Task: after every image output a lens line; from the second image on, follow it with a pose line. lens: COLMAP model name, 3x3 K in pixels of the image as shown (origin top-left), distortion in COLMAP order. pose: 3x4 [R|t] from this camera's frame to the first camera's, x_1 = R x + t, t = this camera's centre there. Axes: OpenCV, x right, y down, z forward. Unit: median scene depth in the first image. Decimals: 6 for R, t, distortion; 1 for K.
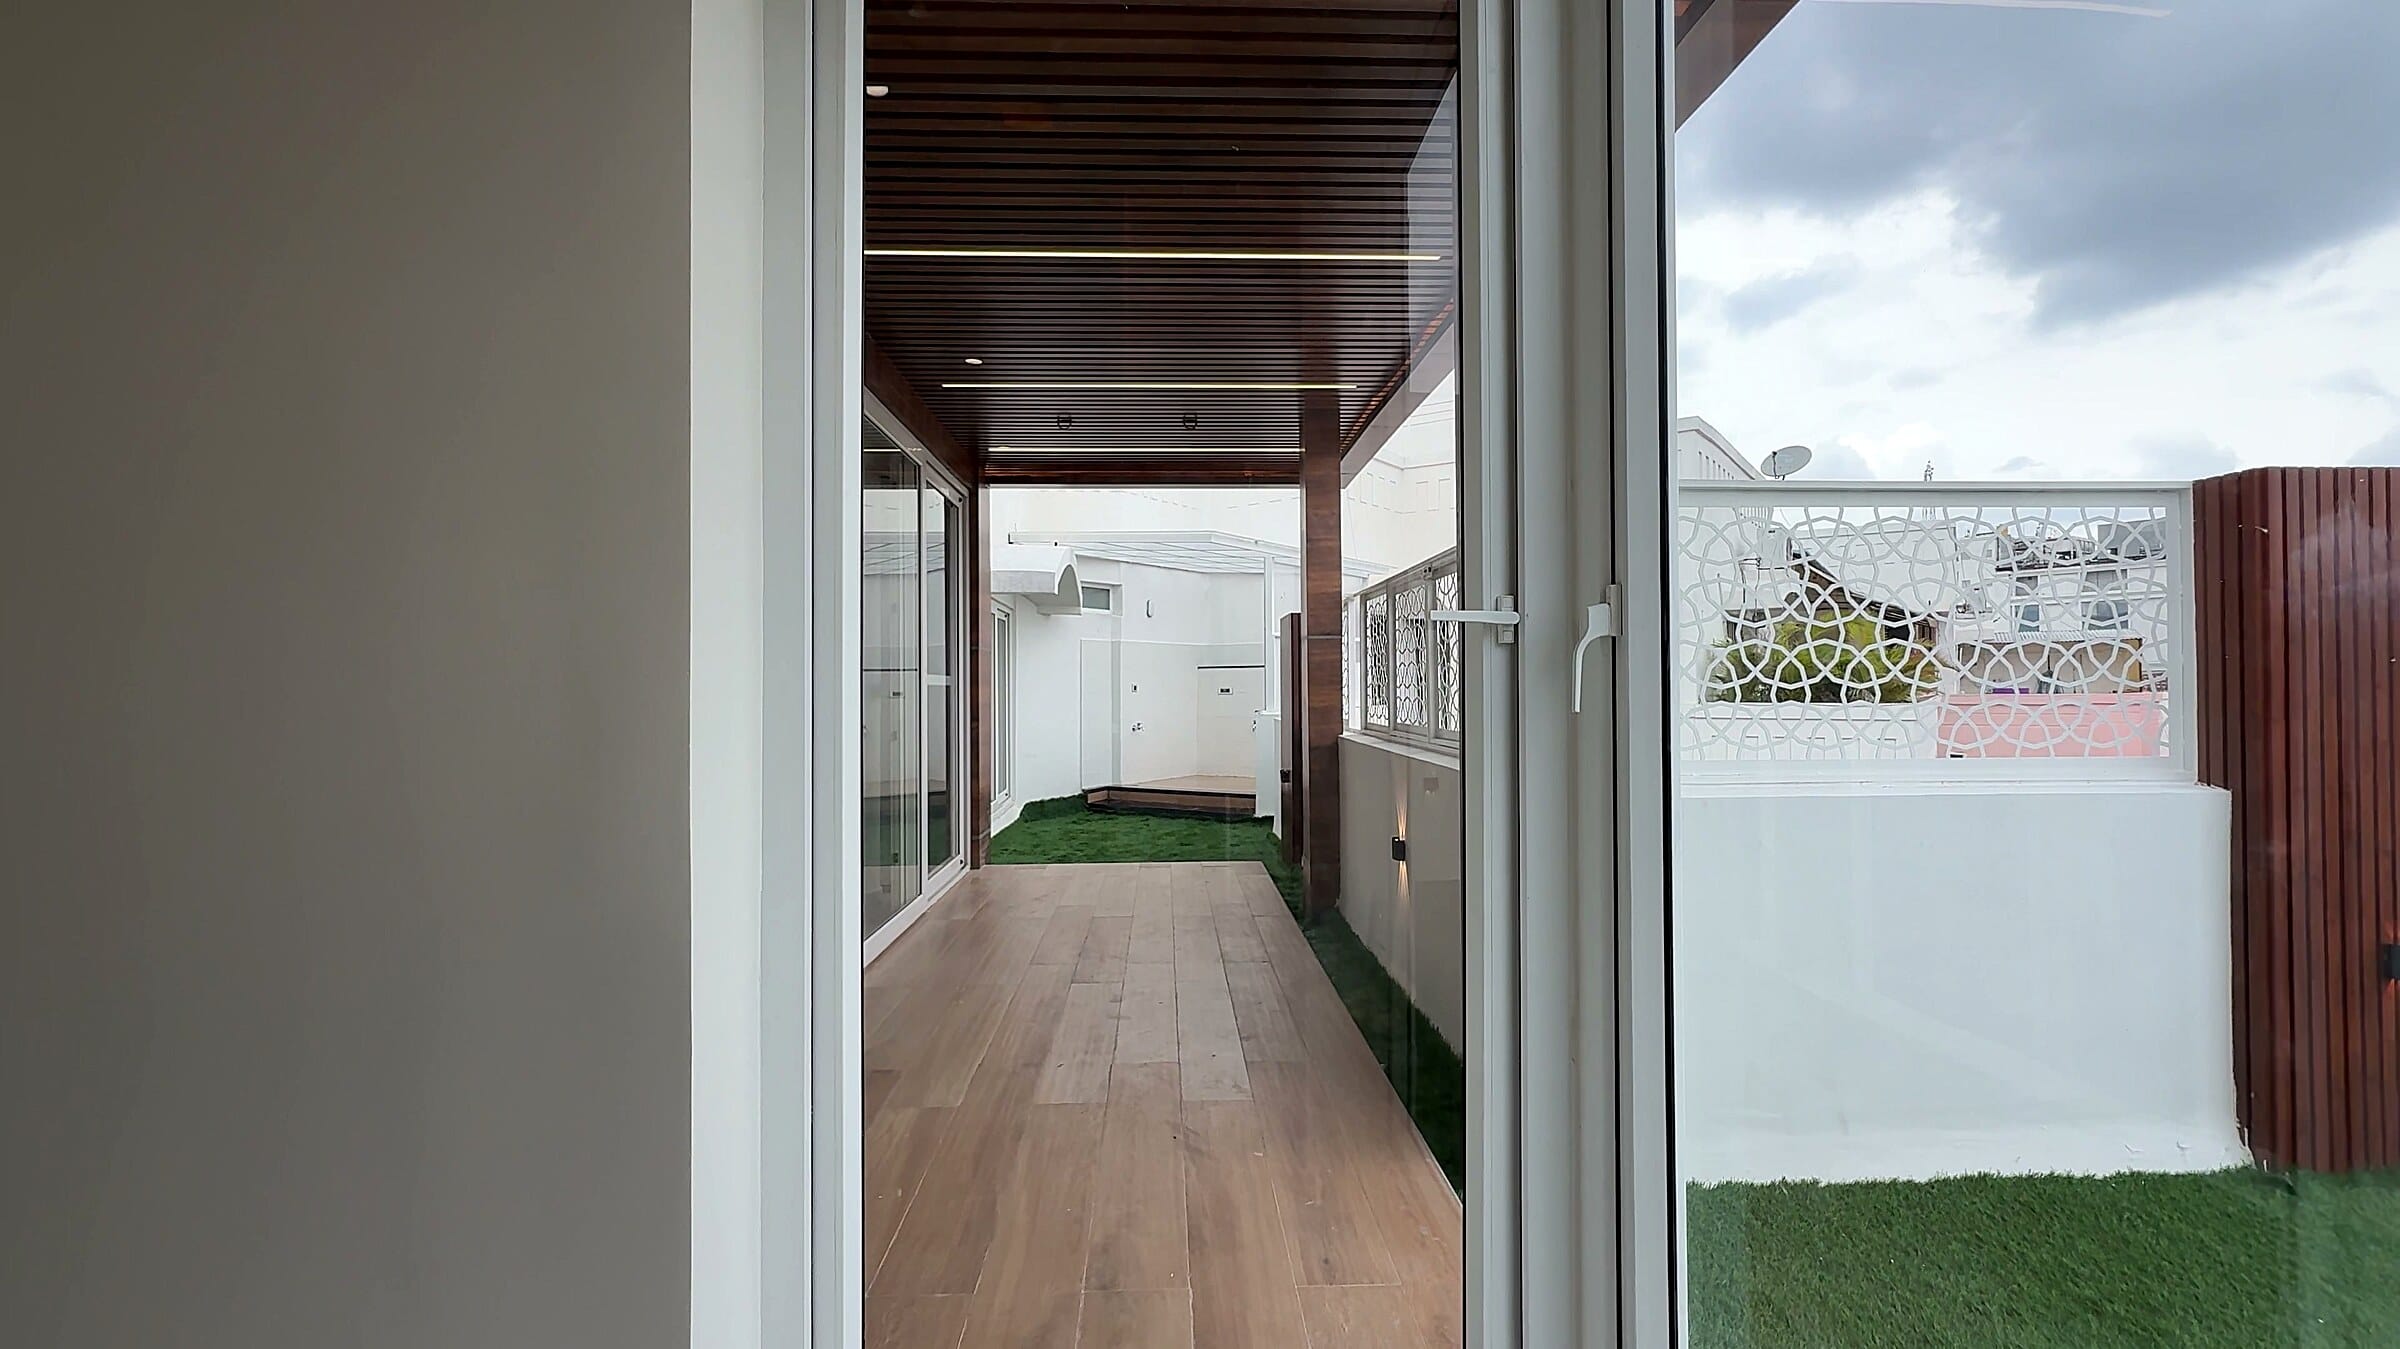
lens RADIAL K [[1056.4, 0, 1204.0], [0, 1056.4, 669.2], [0, 0, 1]] dist [-0.000584, 0.000251]
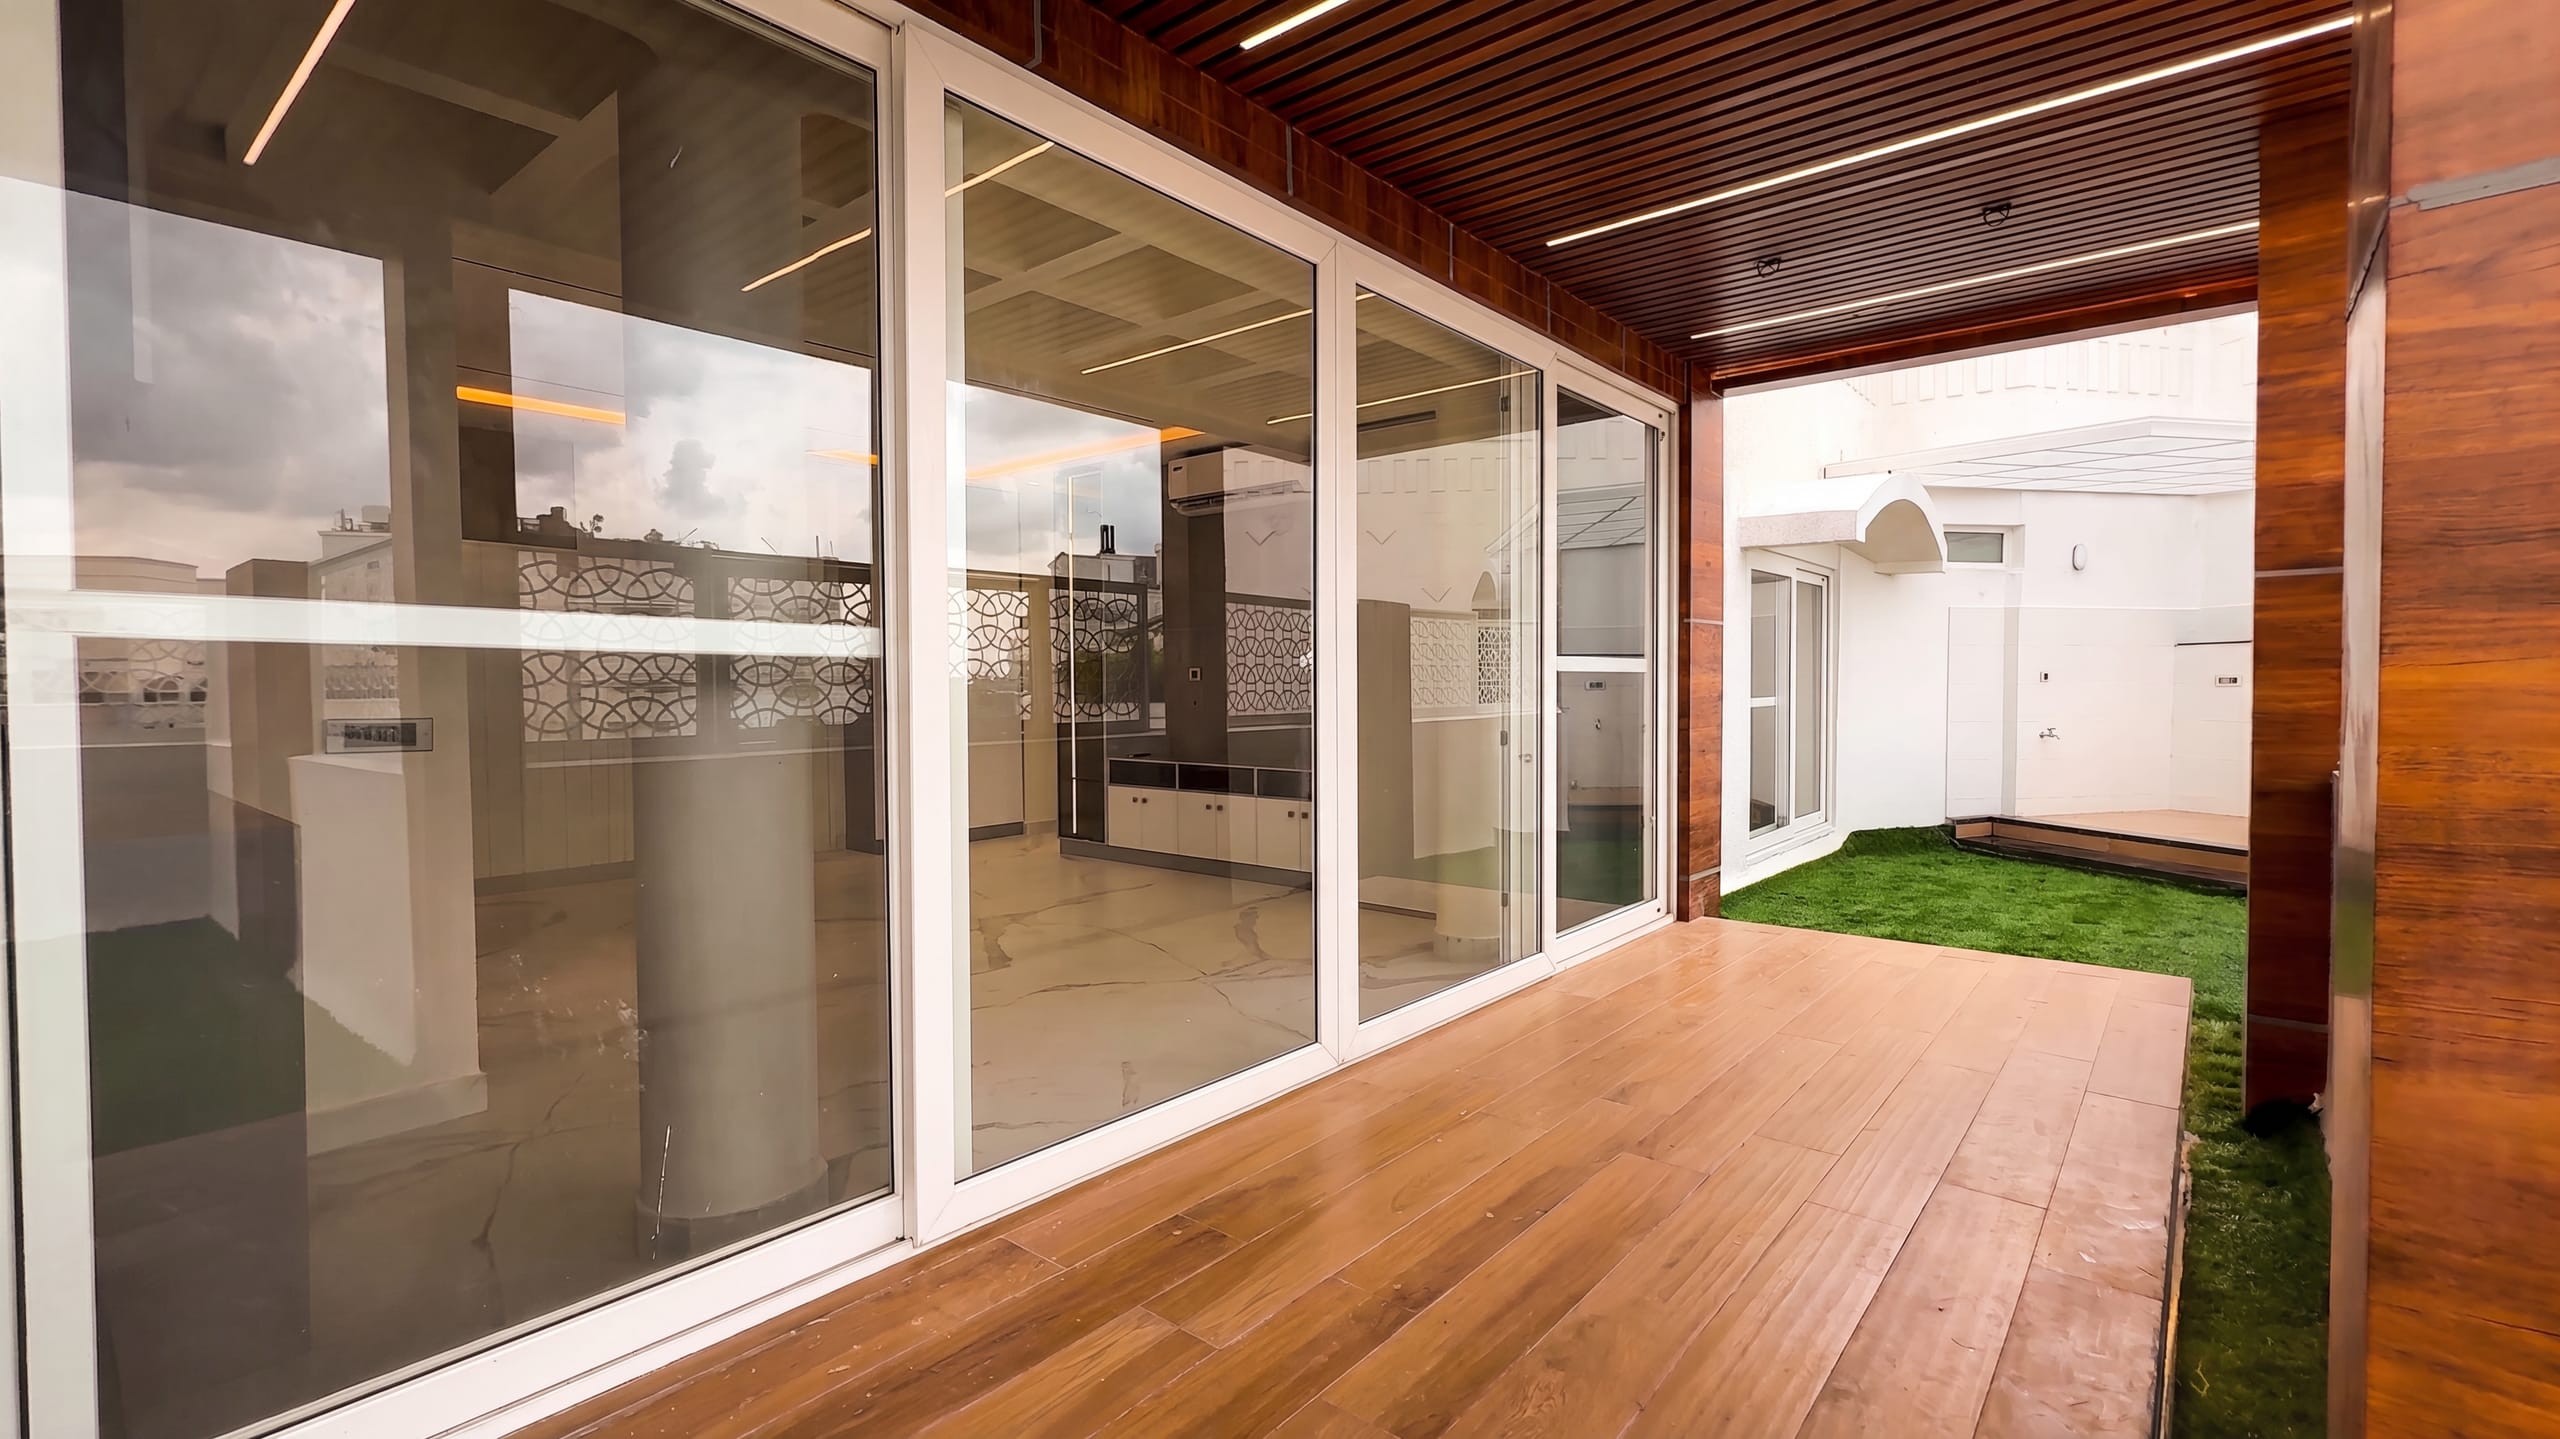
lens RADIAL K [[1126.8, 0, 1284.3], [0, 1126.8, 713.8], [0, 0, 1]] dist [-0.000584, 0.000251]
pose [[0.739245, 0.036078, -0.672470, 0.072258], [0.004631, 0.998268, 0.058649, -0.003780], [0.673421, -0.046470, 0.737797, 0.159517]]
